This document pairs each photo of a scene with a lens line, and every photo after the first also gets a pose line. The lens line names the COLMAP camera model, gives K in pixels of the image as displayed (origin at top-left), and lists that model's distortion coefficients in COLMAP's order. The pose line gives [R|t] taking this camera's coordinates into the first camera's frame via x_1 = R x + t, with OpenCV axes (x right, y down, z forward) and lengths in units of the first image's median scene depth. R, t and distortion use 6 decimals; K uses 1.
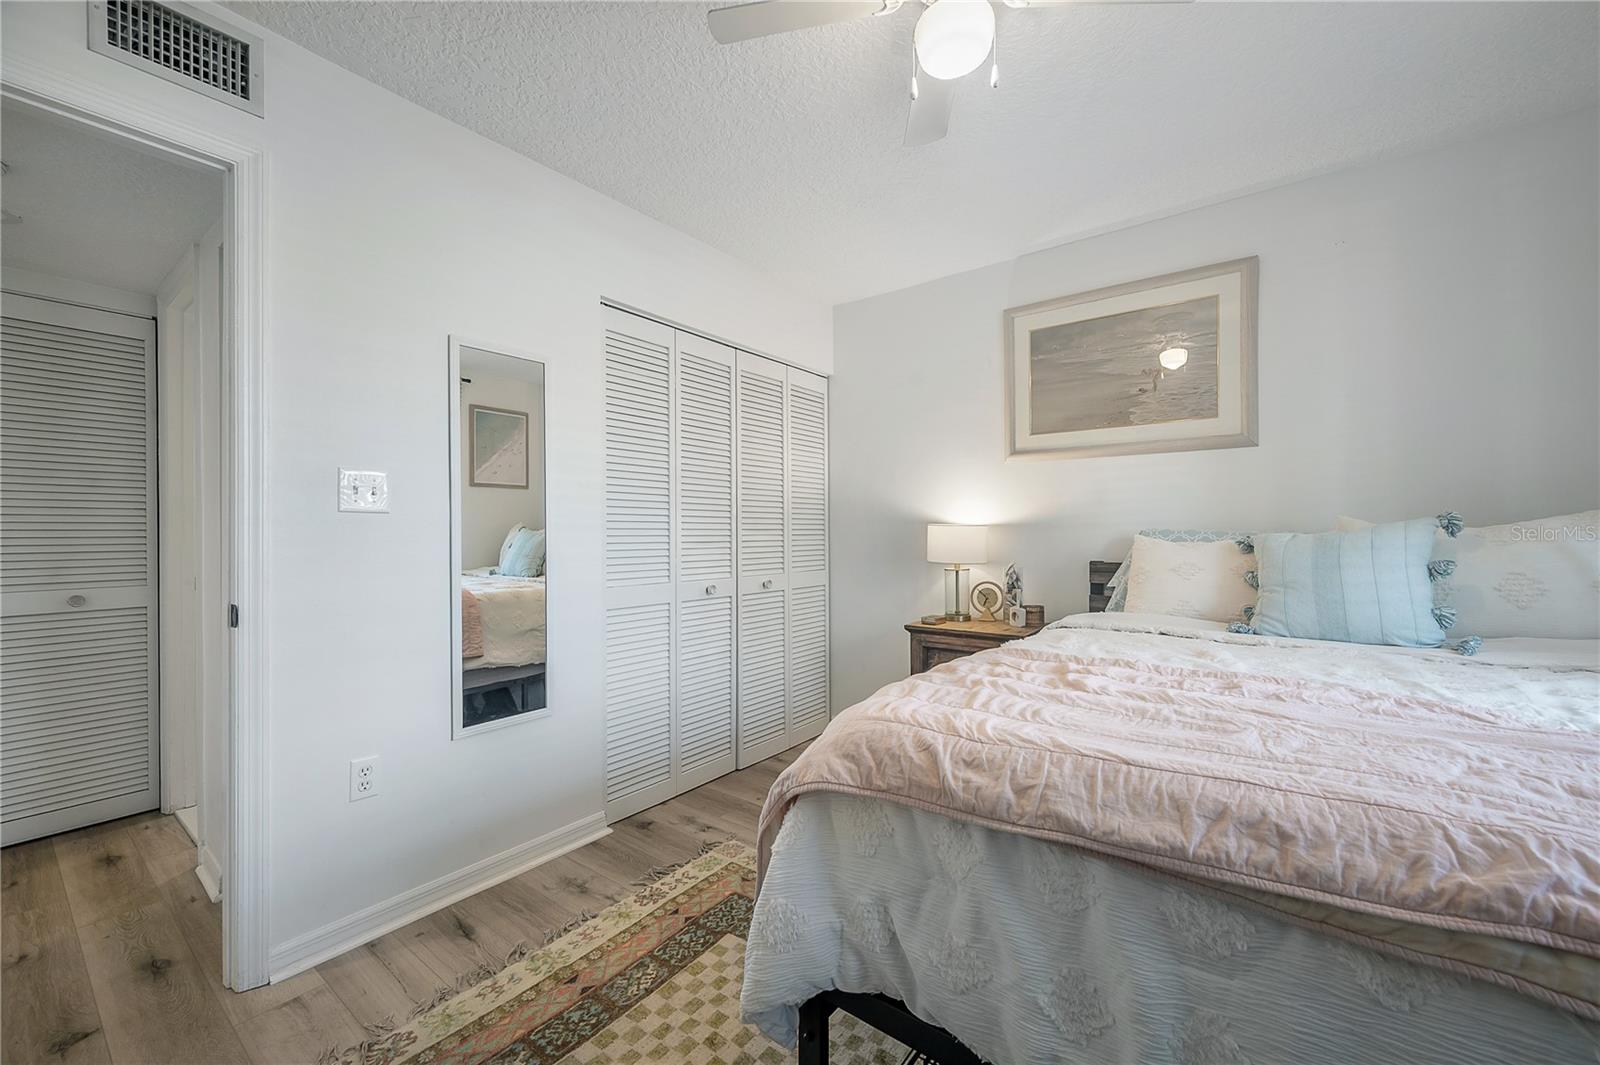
lens RADIAL K [[636.8, 0, 793.8], [0, 636.8, 531.7], [0, 0, 1]] dist [-0.001220, 0.000852]
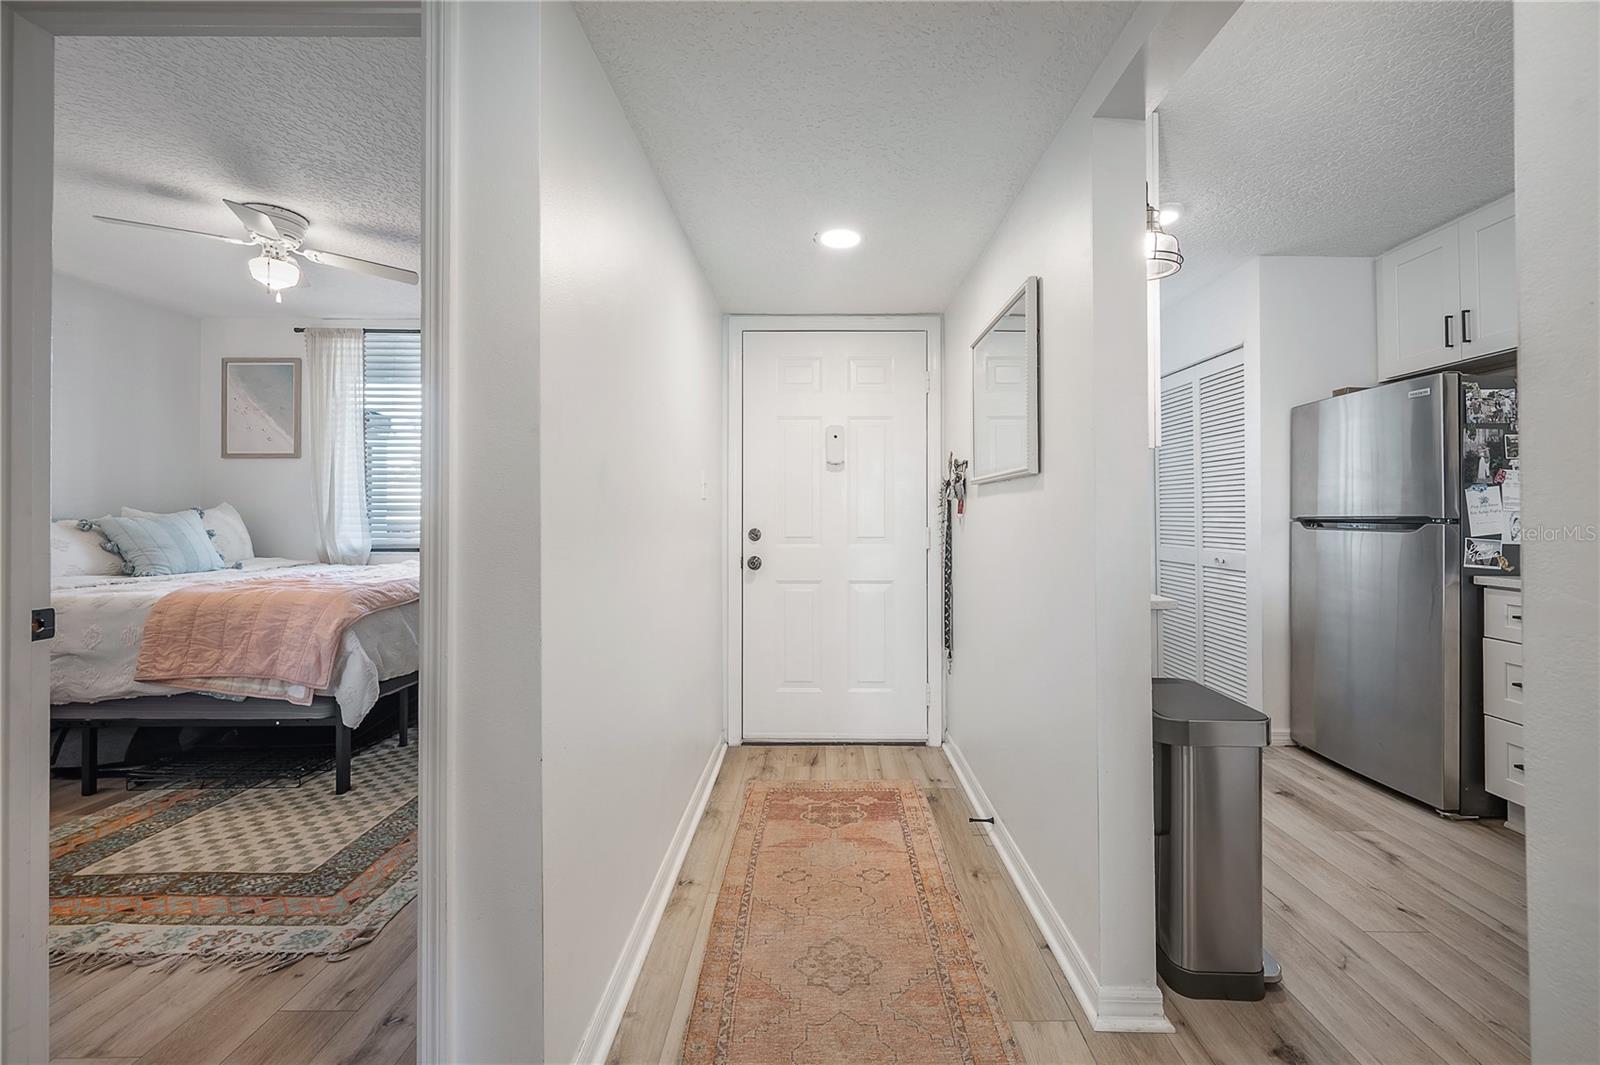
lens RADIAL K [[636.8, 0, 814.2], [0, 636.8, 506.6], [0, 0, 1]] dist [-0.001220, 0.000852]
pose [[-0.602561, 0.010174, 0.798008, -1.300442], [0.001836, 0.999934, -0.011363, -0.003236], [-0.798071, -0.005382, -0.602539, 0.459654]]
